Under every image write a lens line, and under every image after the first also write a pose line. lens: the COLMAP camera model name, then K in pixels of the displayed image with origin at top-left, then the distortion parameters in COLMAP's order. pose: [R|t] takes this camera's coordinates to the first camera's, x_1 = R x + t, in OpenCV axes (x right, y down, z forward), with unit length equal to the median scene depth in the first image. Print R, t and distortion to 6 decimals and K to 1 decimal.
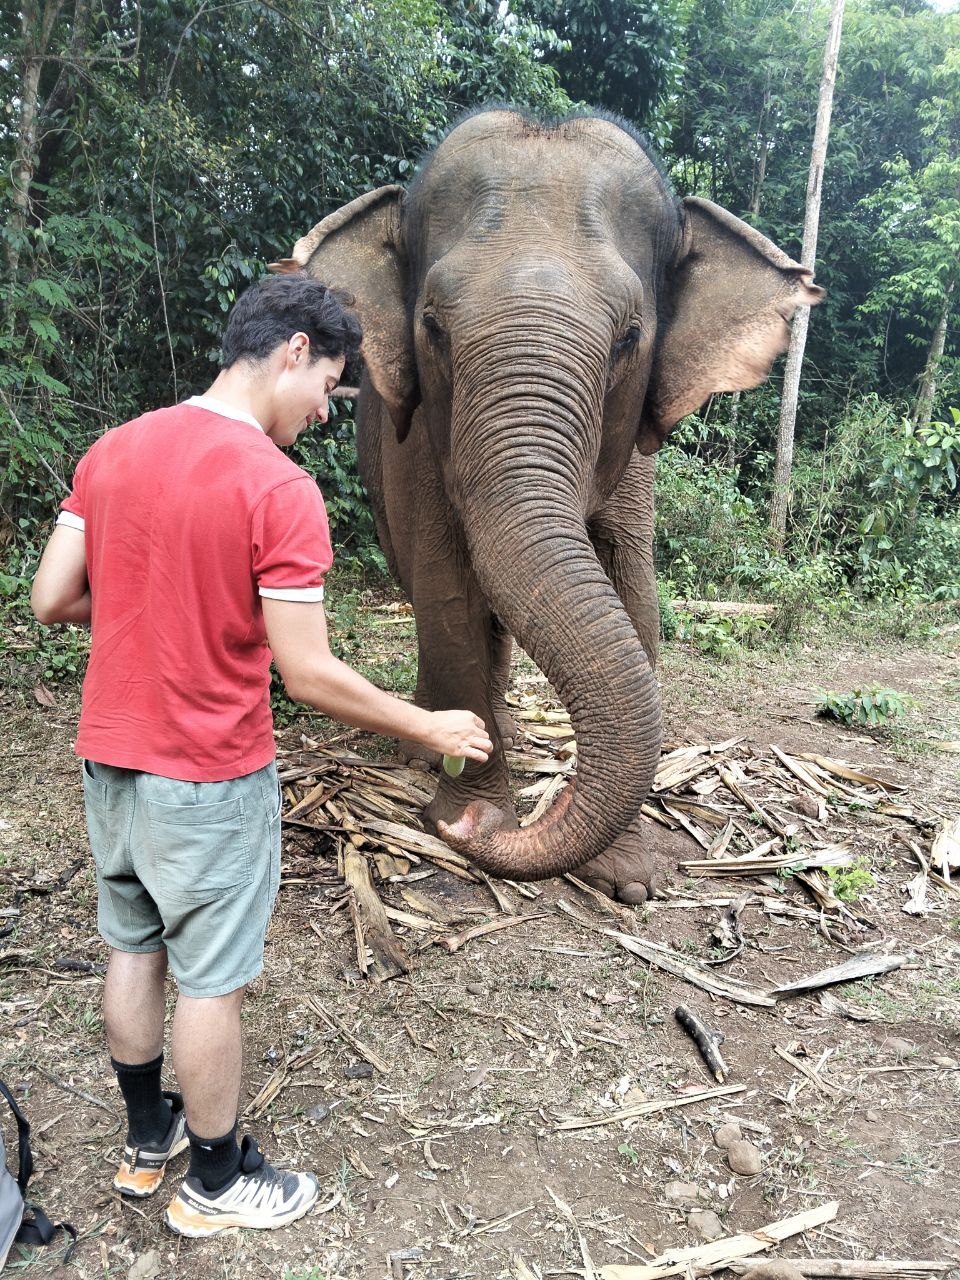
lens RADIAL K [[1030.0, 0, 480.0], [0, 1030.0, 640.0], [0, 0, 1]] dist [-0.049774, -0.005289]
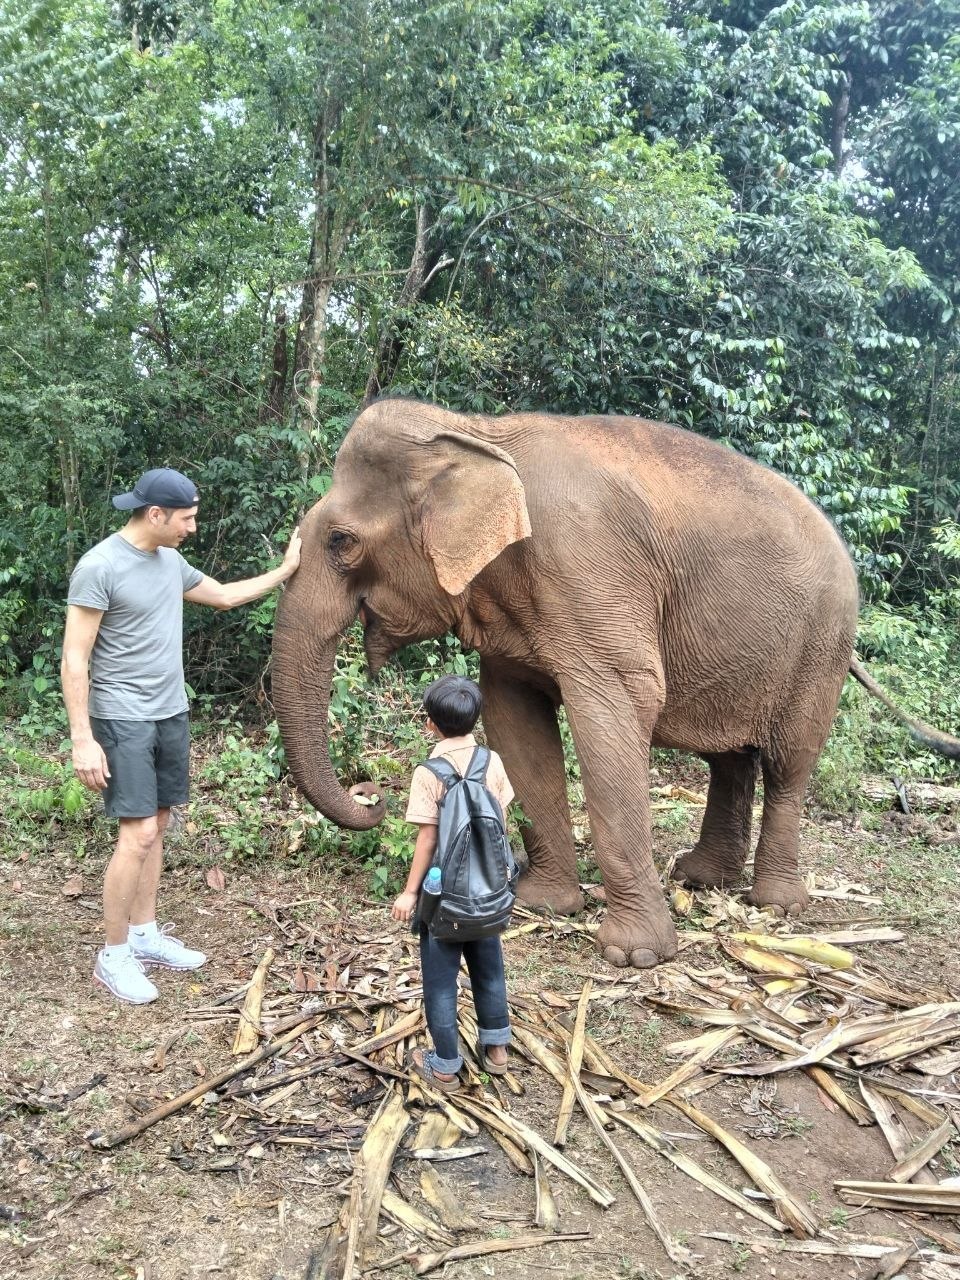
lens RADIAL K [[1030.0, 0, 480.2], [0, 1030.0, 640.6], [0, 0, 1]] dist [-0.049774, -0.005289]
pose [[0.926165, -0.014742, -0.376832, 0.198448], [-0.046265, 0.987246, -0.152329, -0.038407], [0.374271, 0.158515, 0.913671, 0.146509]]
